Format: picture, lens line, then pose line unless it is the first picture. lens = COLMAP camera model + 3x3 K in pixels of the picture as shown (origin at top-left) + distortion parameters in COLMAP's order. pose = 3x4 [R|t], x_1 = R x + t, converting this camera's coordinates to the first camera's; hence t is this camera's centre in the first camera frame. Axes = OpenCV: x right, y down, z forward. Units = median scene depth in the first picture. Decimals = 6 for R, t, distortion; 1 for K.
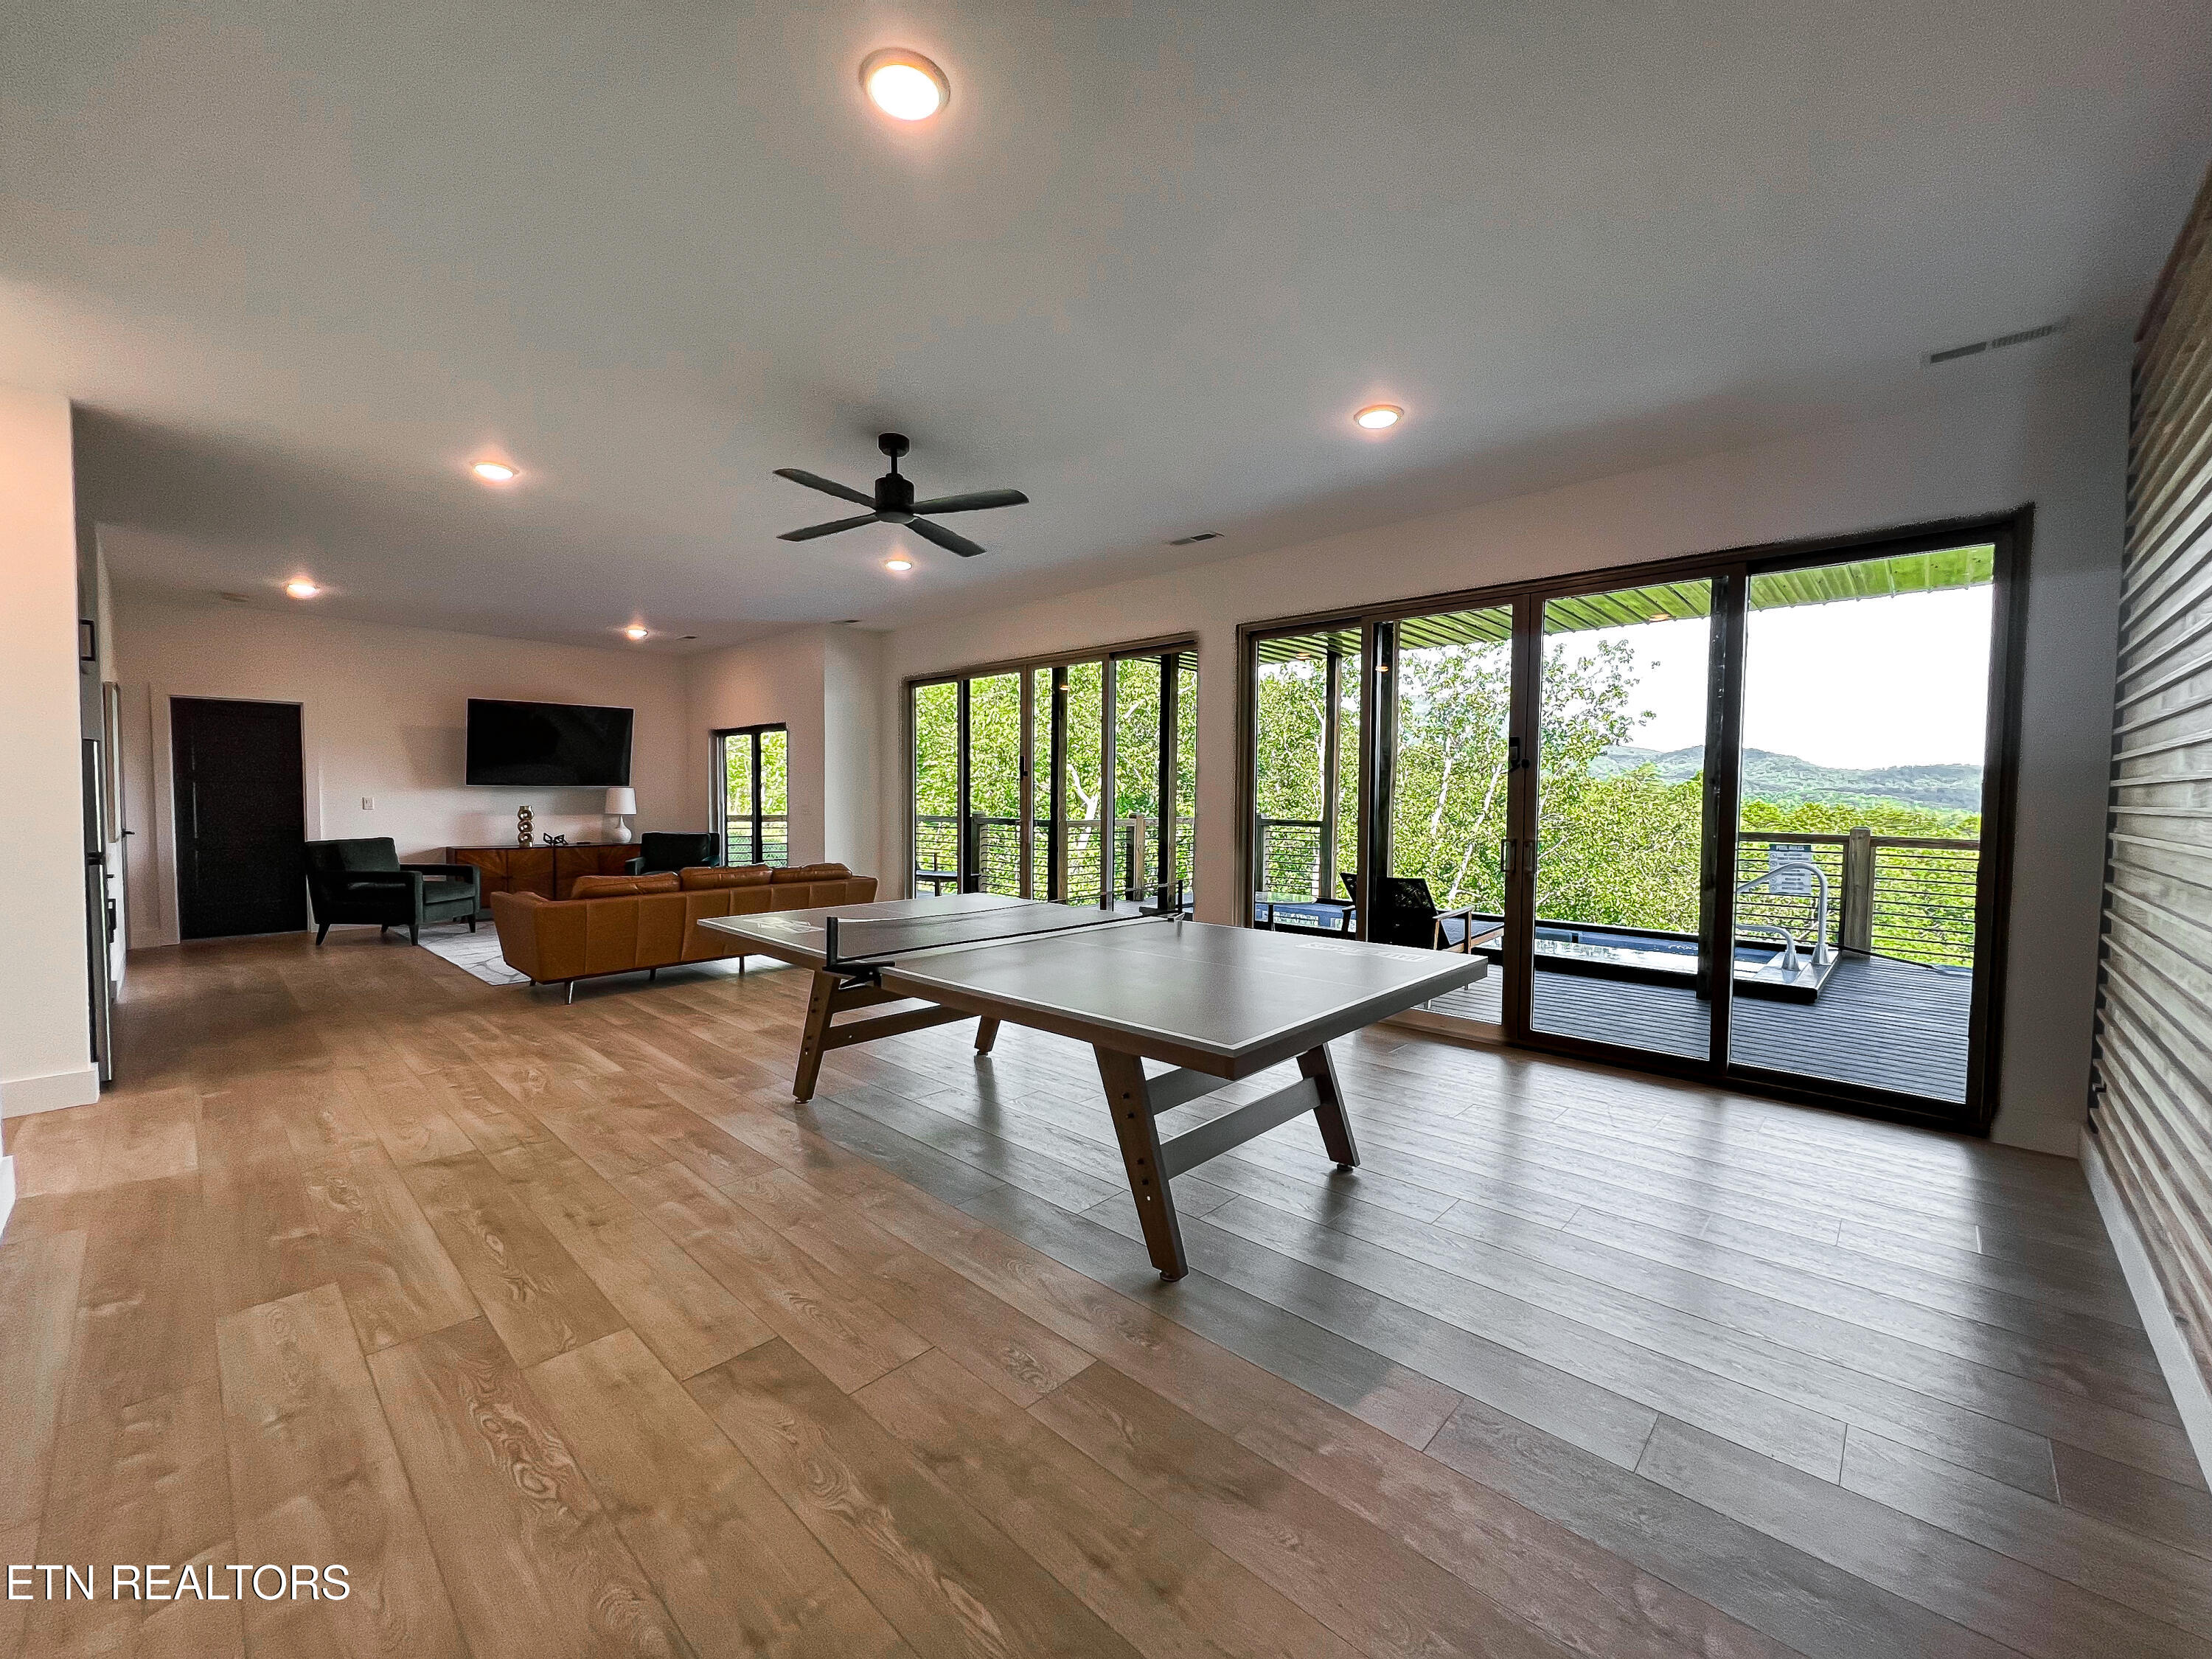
lens RADIAL K [[883.3, 0, 1107.4], [0, 883.3, 833.5], [0, 0, 1]] dist [-0.001561, 0.000355]
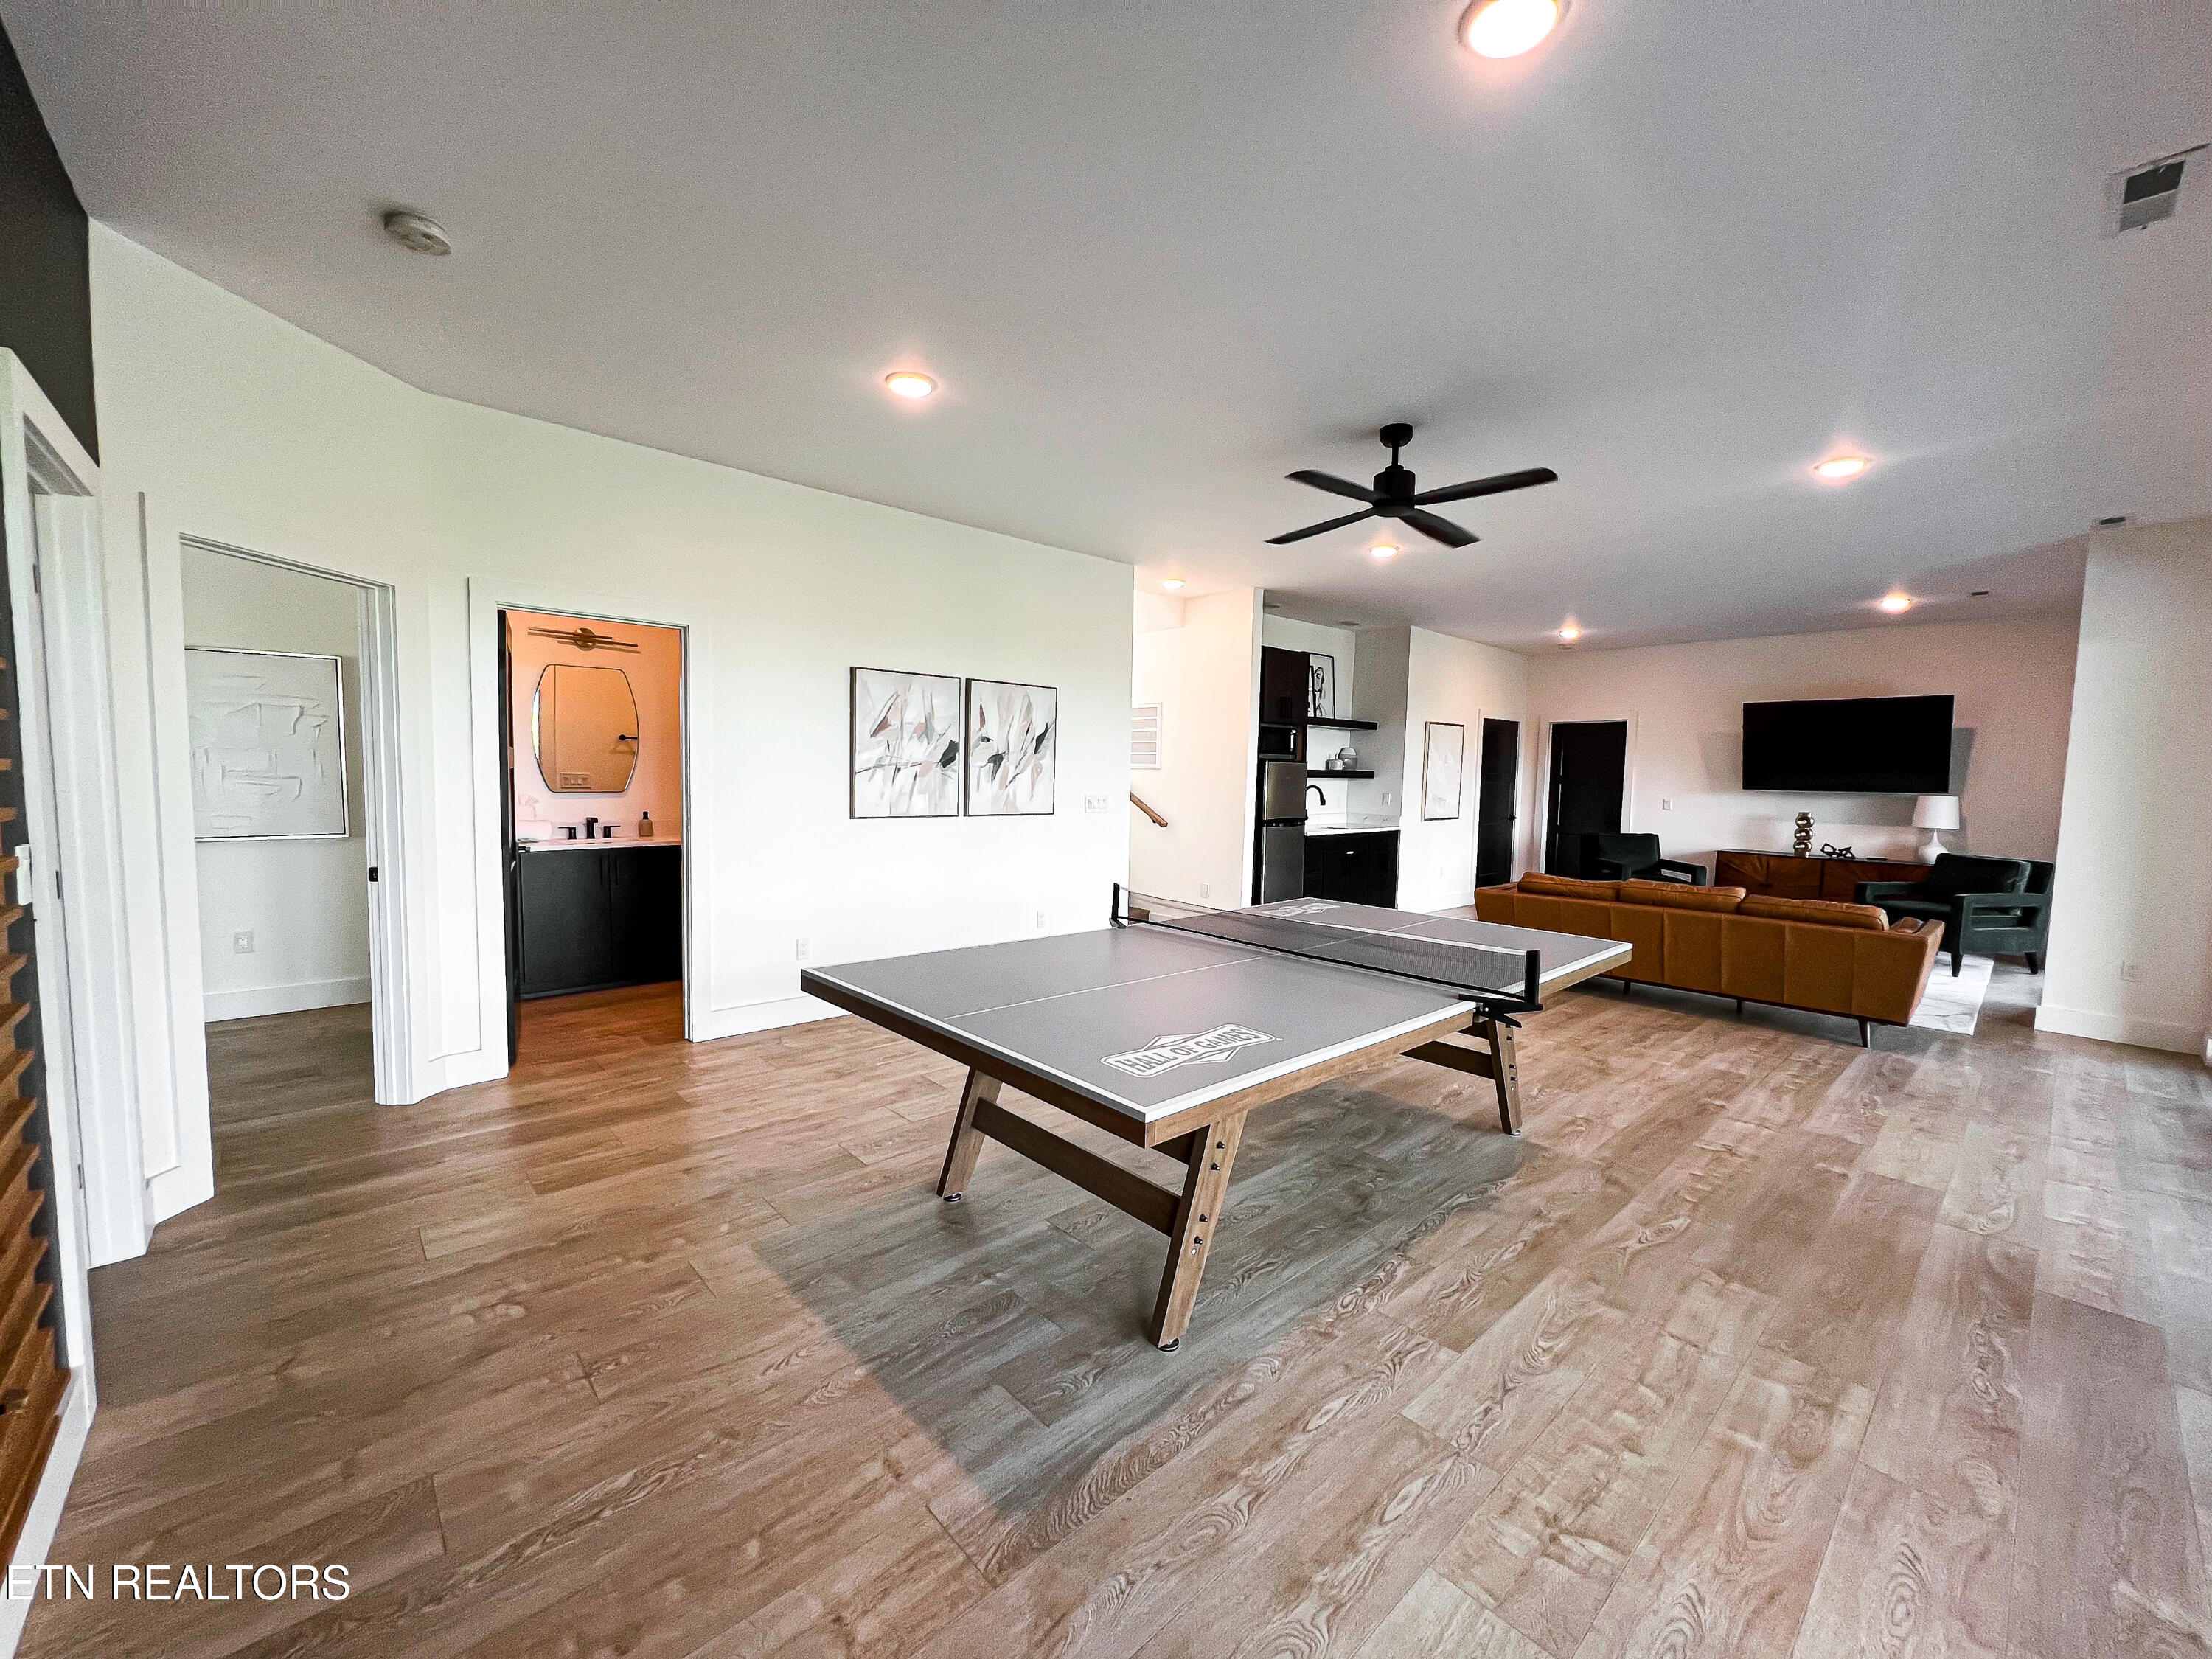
lens RADIAL K [[883.3, 0, 1107.4], [0, 883.3, 833.5], [0, 0, 1]] dist [-0.001561, 0.000355]
pose [[-0.081824, 0.059214, -0.994886, 0.329521], [-0.066531, 0.995682, 0.064733, -0.020393], [0.994424, 0.071488, -0.077532, 0.346656]]
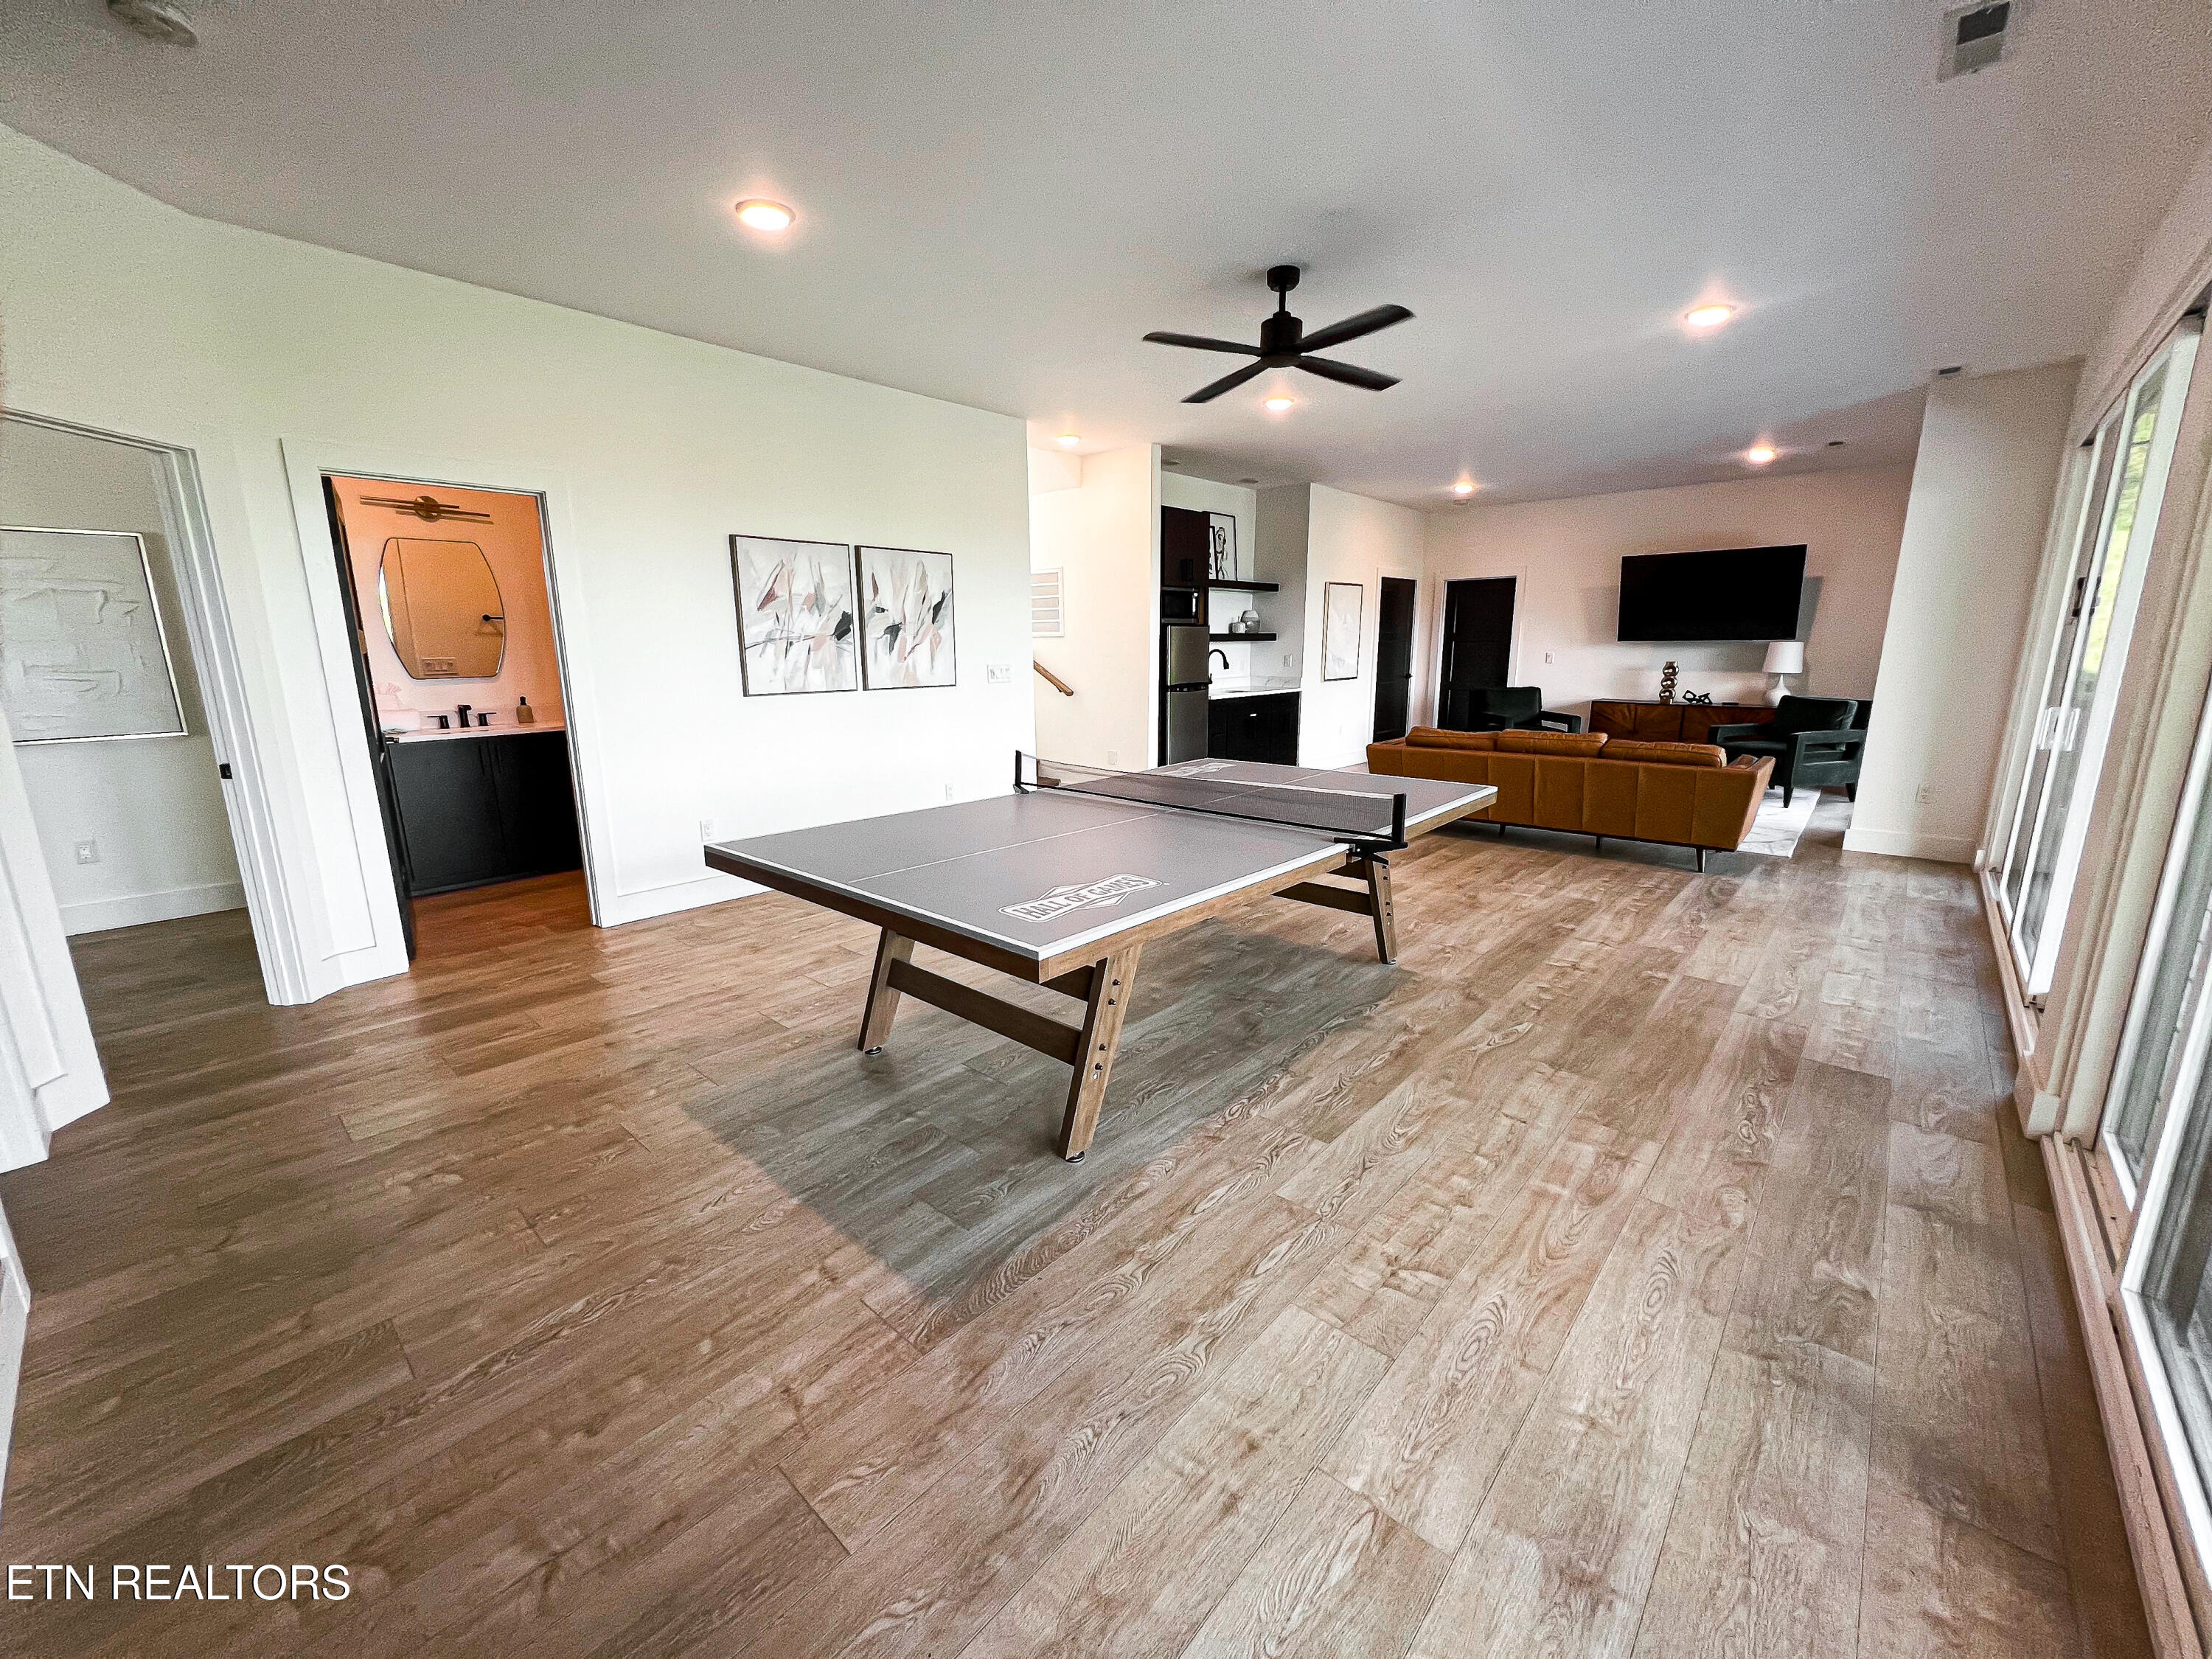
lens RADIAL K [[883.3, 0, 1107.4], [0, 883.3, 833.5], [0, 0, 1]] dist [-0.001561, 0.000355]
pose [[0.016843, 0.202613, -0.979114, 0.340972], [-0.038174, 0.978669, 0.201864, -0.018474], [0.999129, 0.033977, 0.024219, 0.354485]]
